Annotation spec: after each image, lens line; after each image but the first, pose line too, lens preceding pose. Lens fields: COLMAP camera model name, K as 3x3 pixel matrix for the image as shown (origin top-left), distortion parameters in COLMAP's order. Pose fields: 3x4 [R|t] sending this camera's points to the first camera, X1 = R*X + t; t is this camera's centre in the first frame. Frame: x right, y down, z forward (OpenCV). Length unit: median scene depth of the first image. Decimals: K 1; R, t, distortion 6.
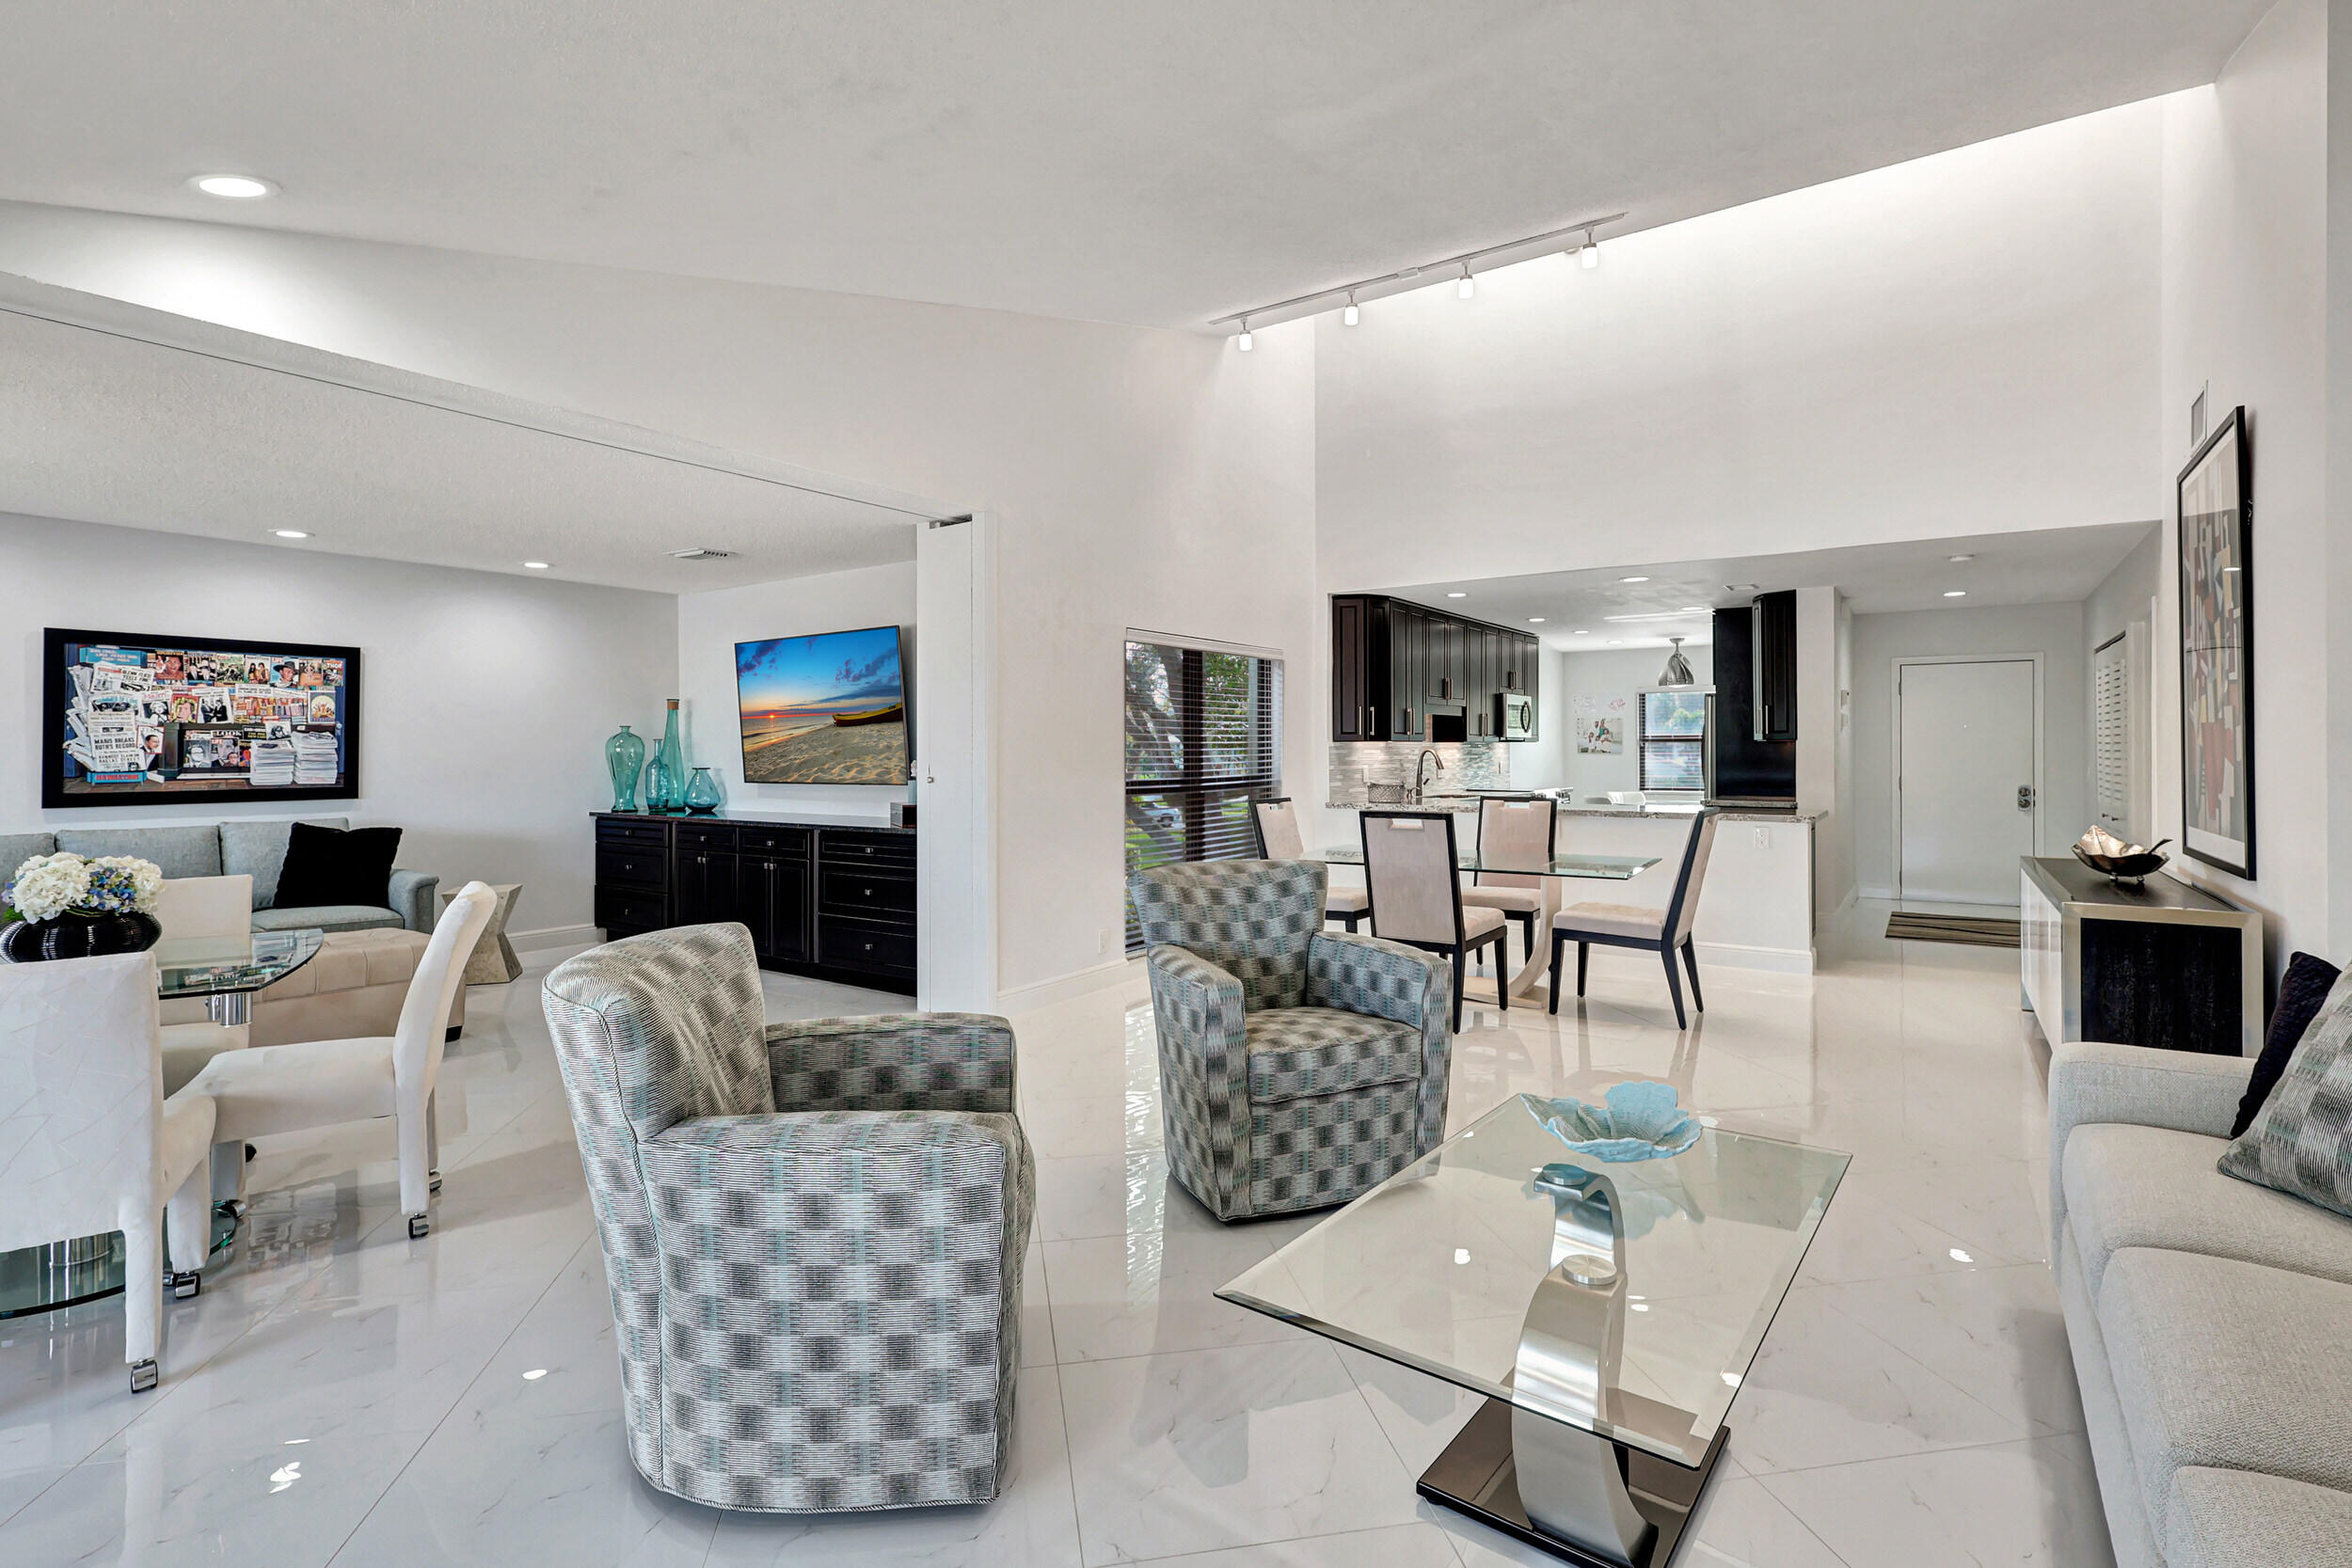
lens RADIAL K [[1115.0, 0, 1177.1], [0, 1115.0, 737.7], [0, 0, 1]] dist [0.002187, 0.000260]
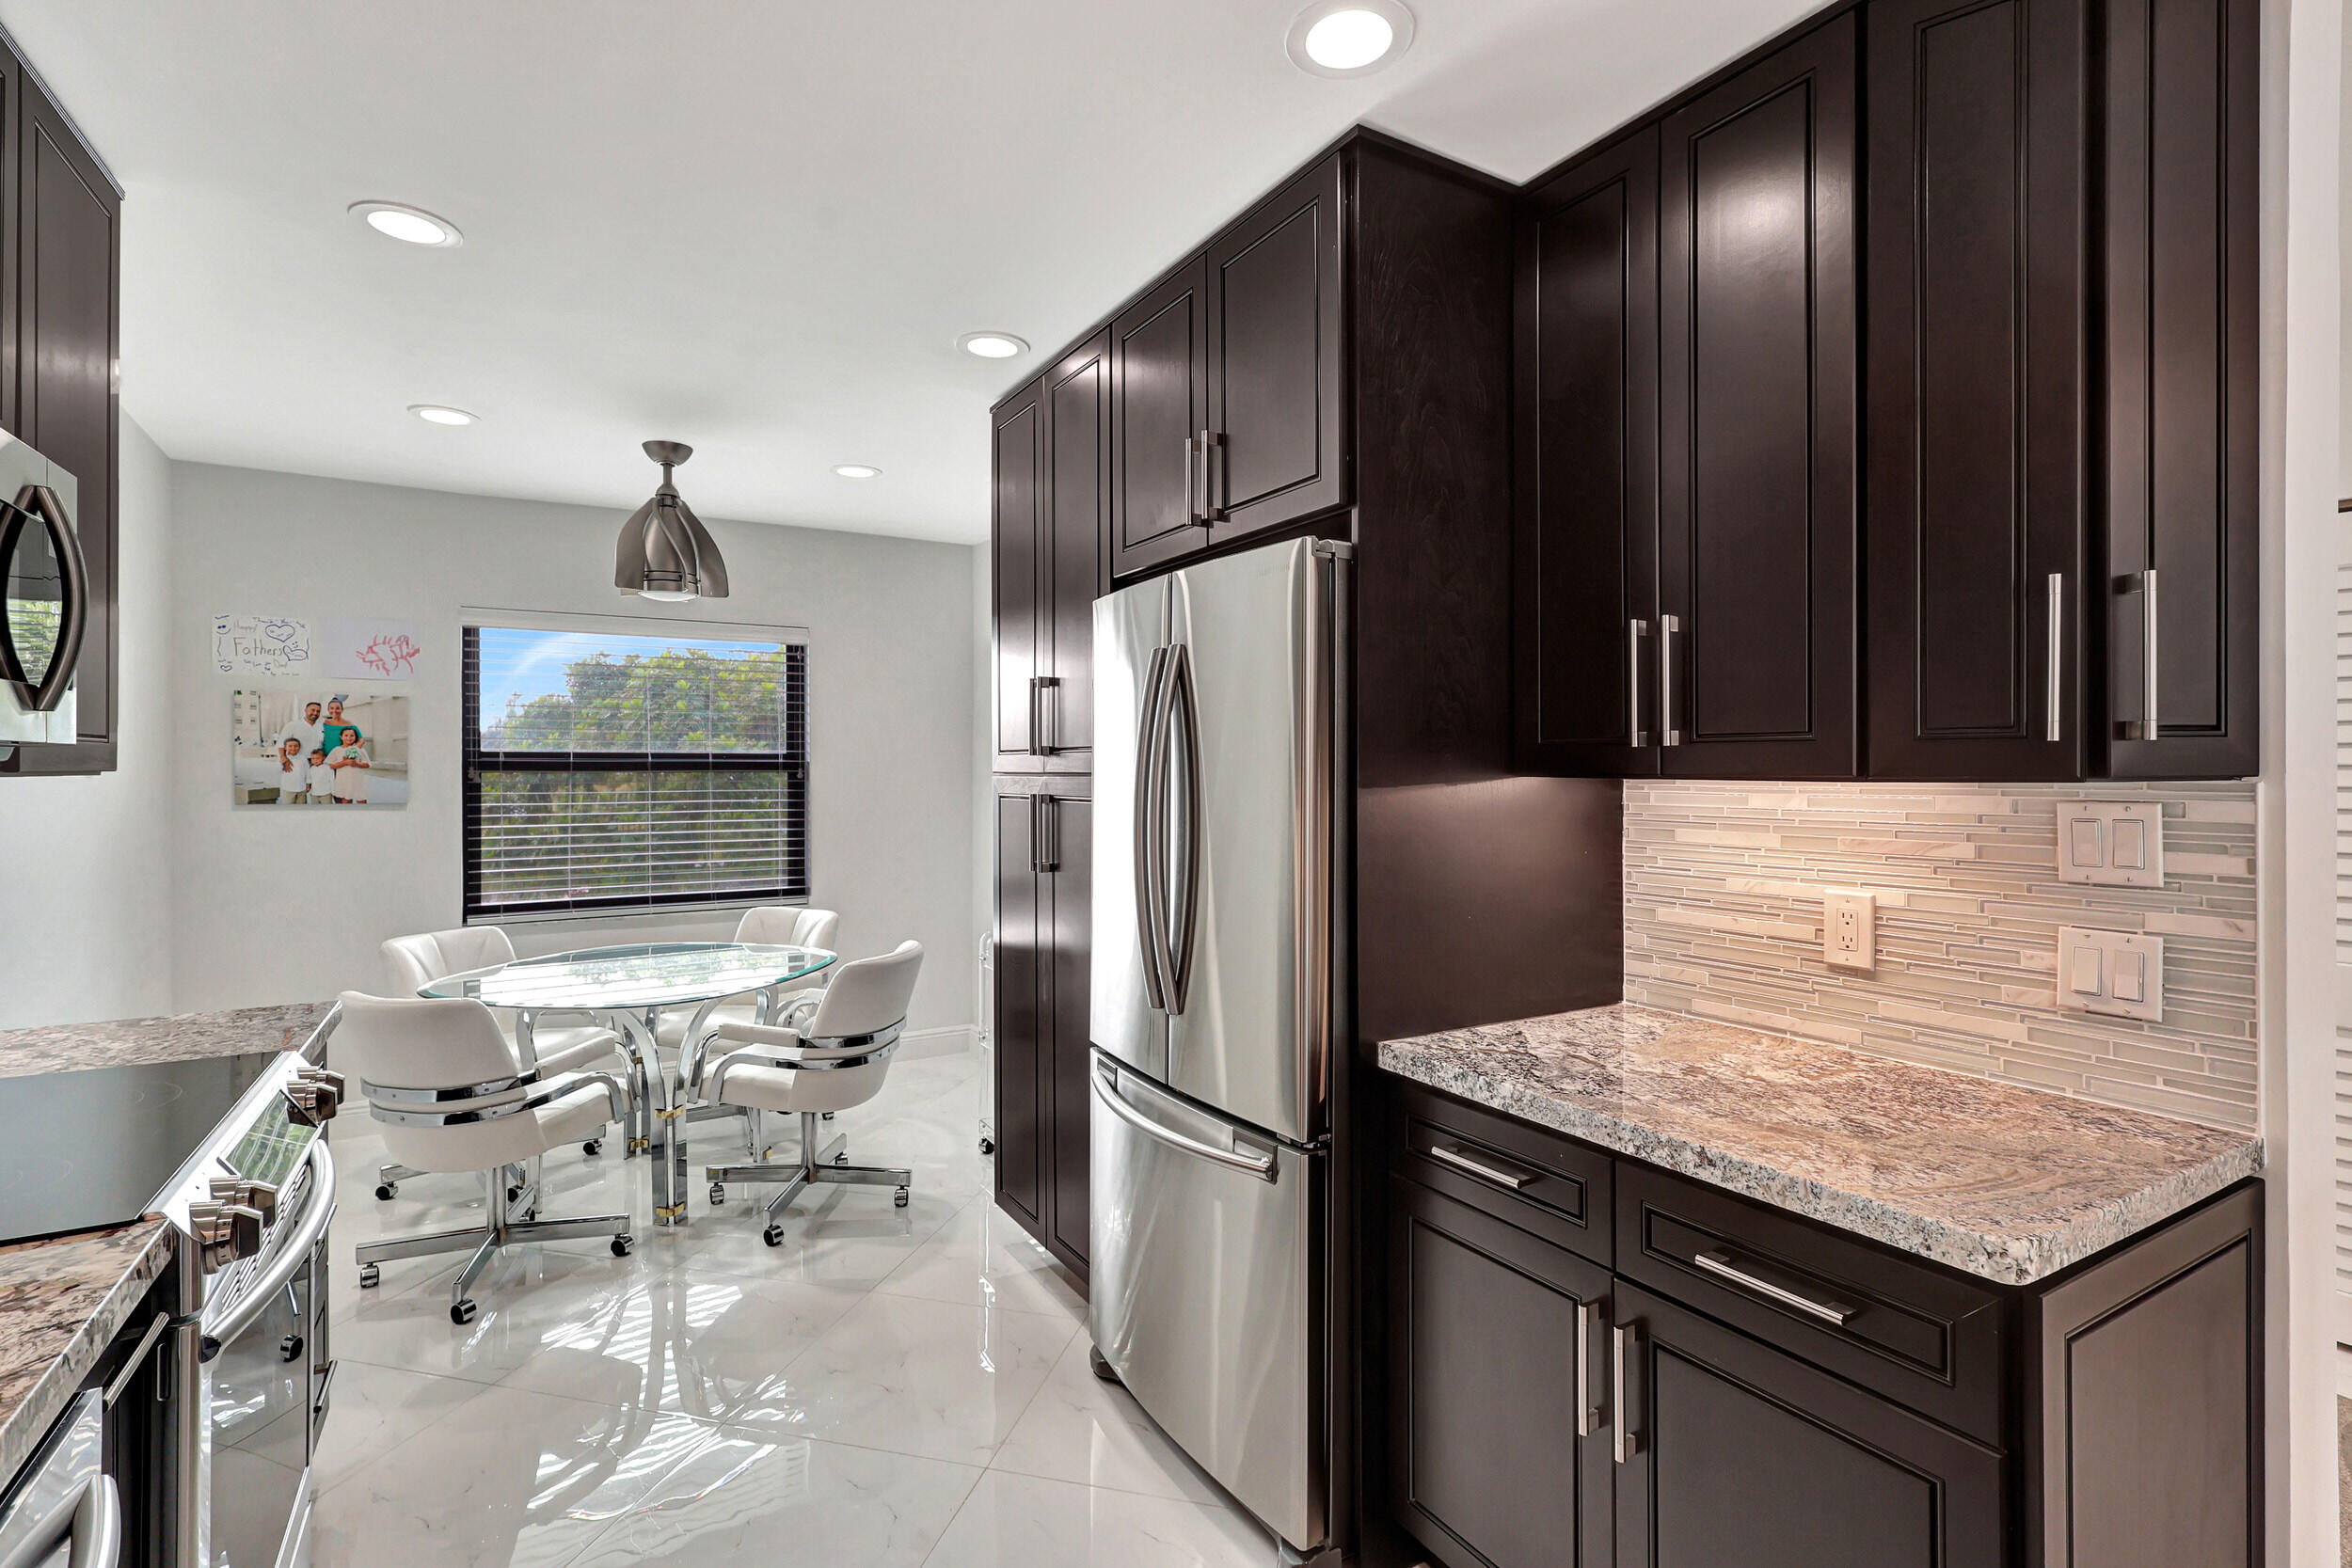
lens RADIAL K [[1091.8, 0, 1176.0], [0, 1091.8, 771.8], [0, 0, 1]] dist [-0.000765, 0.000061]
pose [[0.413988, 0.003679, 0.910275, 0.445559], [-0.011806, 0.999929, 0.001328, 0.002813], [-0.910206, -0.011296, 0.414003, 1.461190]]
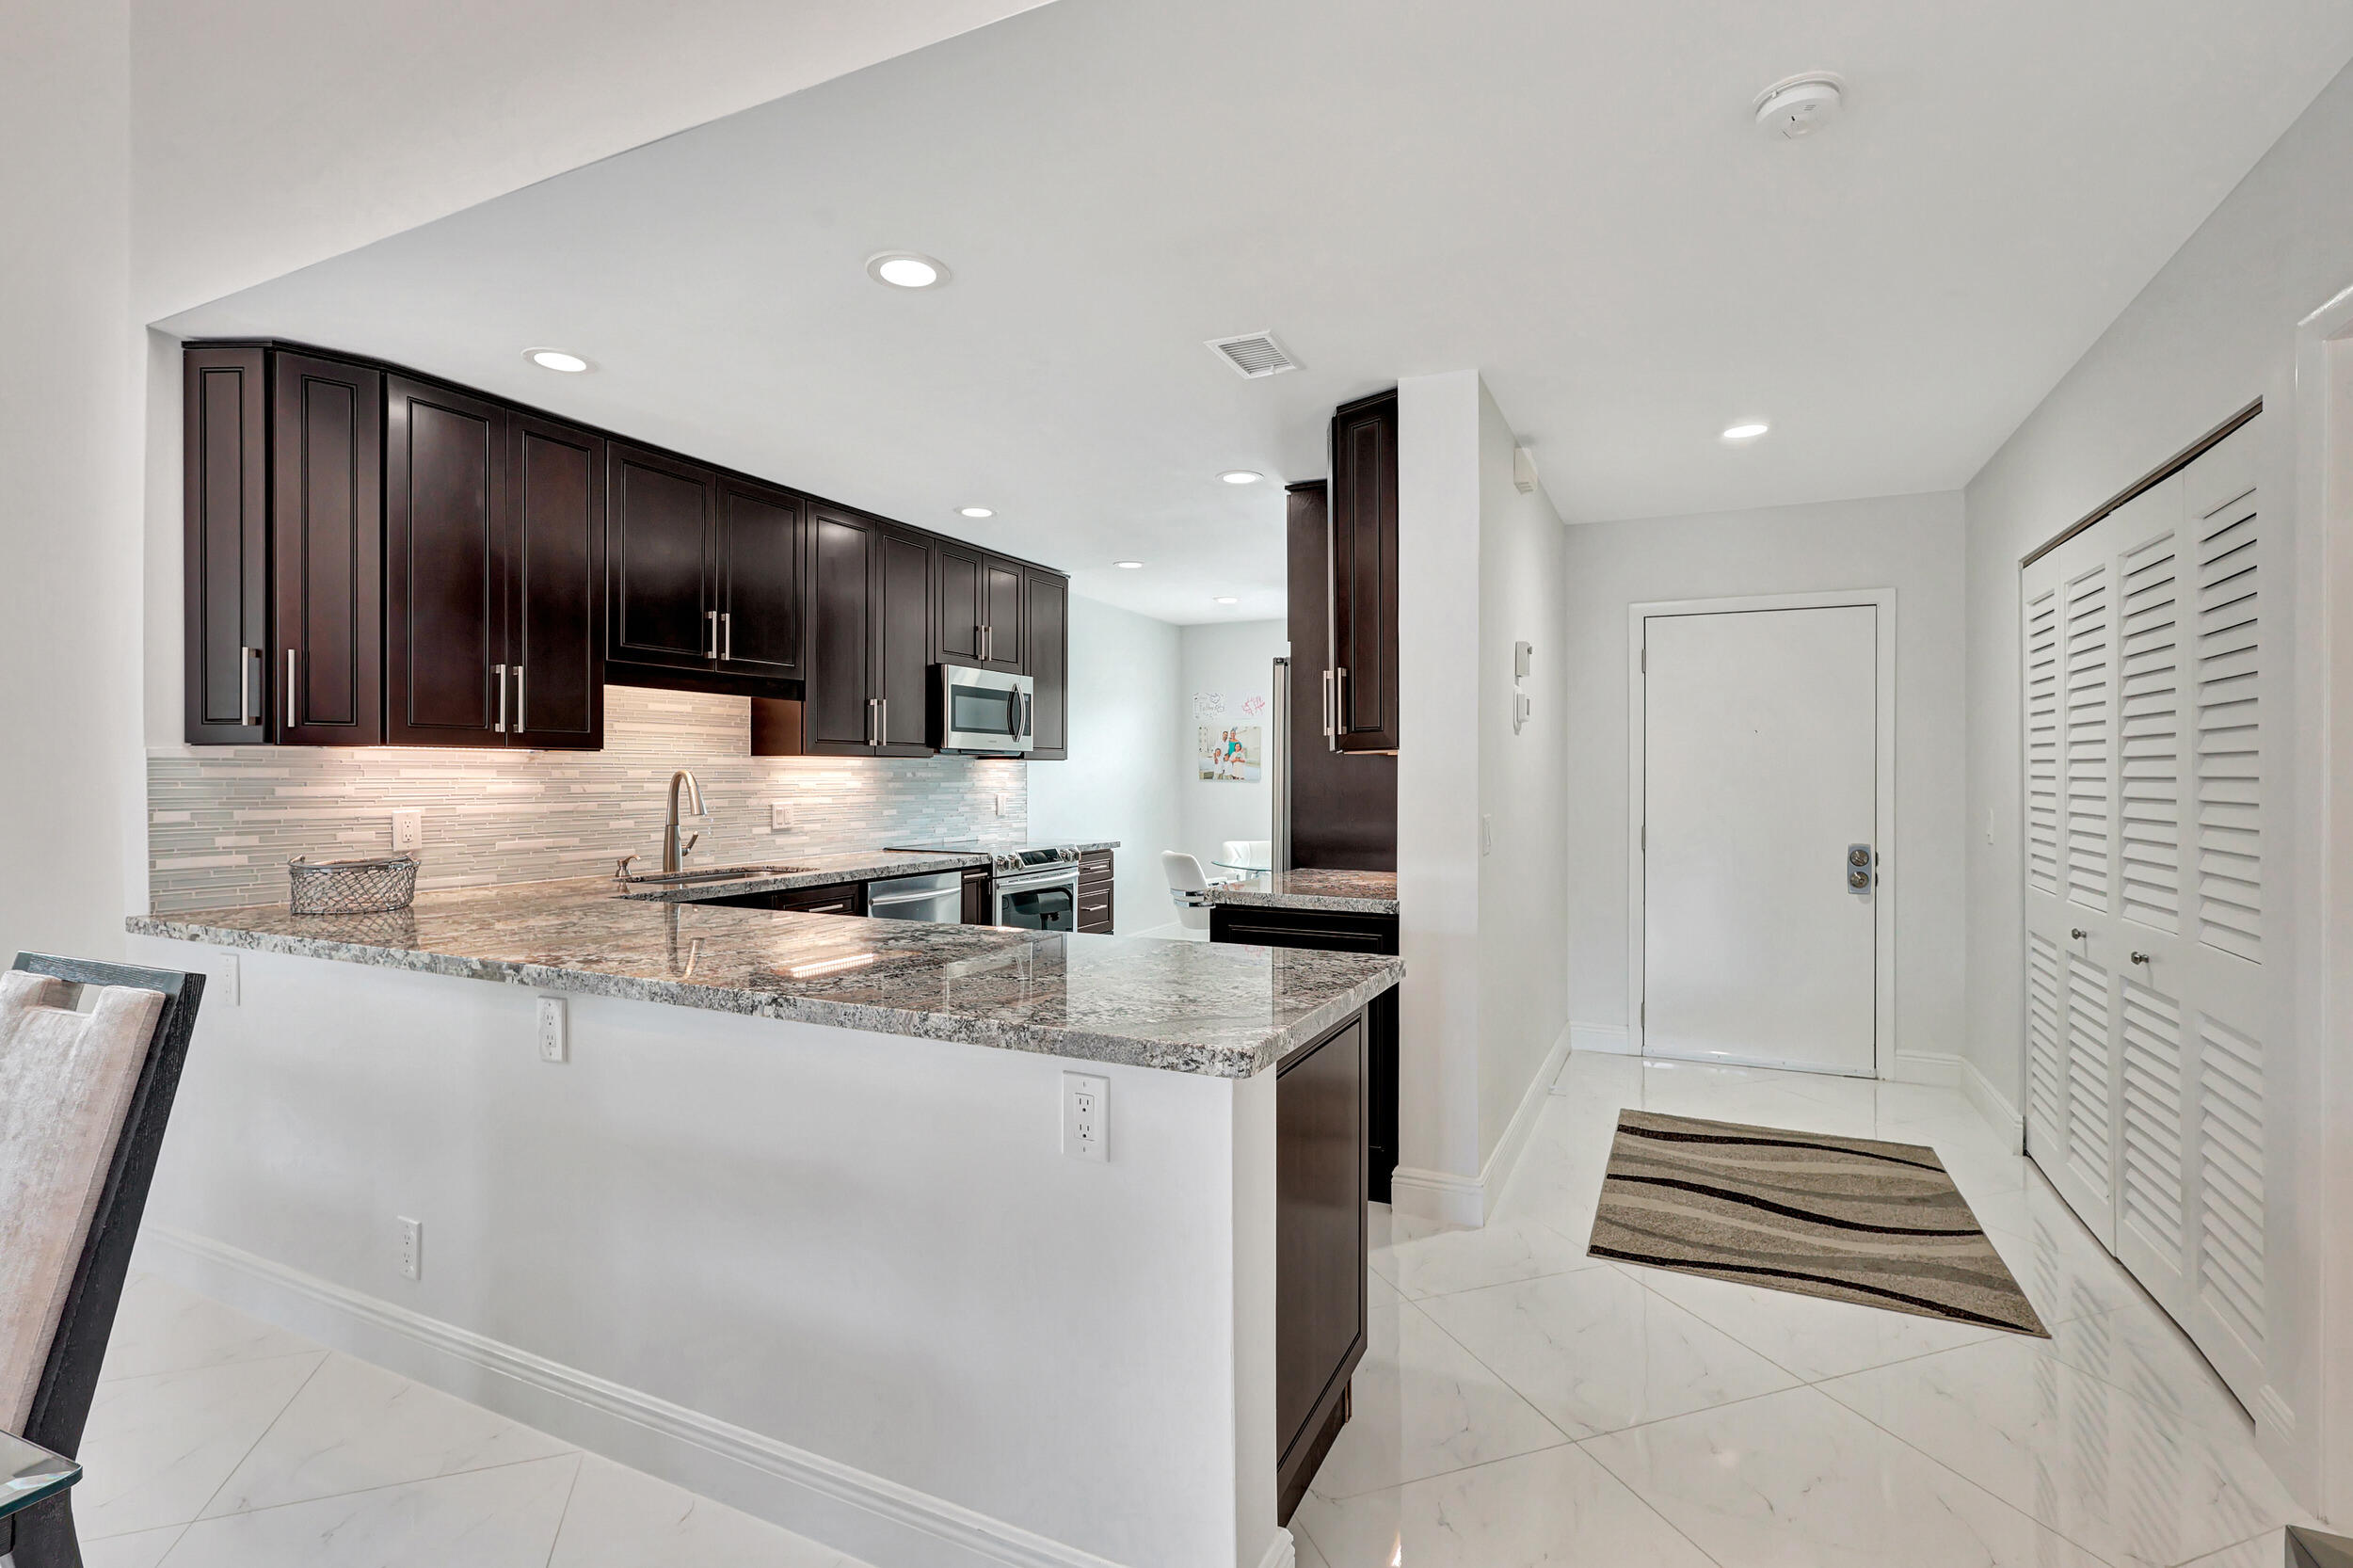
lens RADIAL K [[1092.4, 0, 1176.5], [0, 1092.4, 771.8], [0, 0, 1]] dist [-0.000765, 0.000061]
pose [[0.988502, 0.005069, 0.151120, 0.558250], [-0.006098, 0.999961, 0.006347, 0.011018], [-0.151082, -0.007195, 0.988495, 0.828645]]
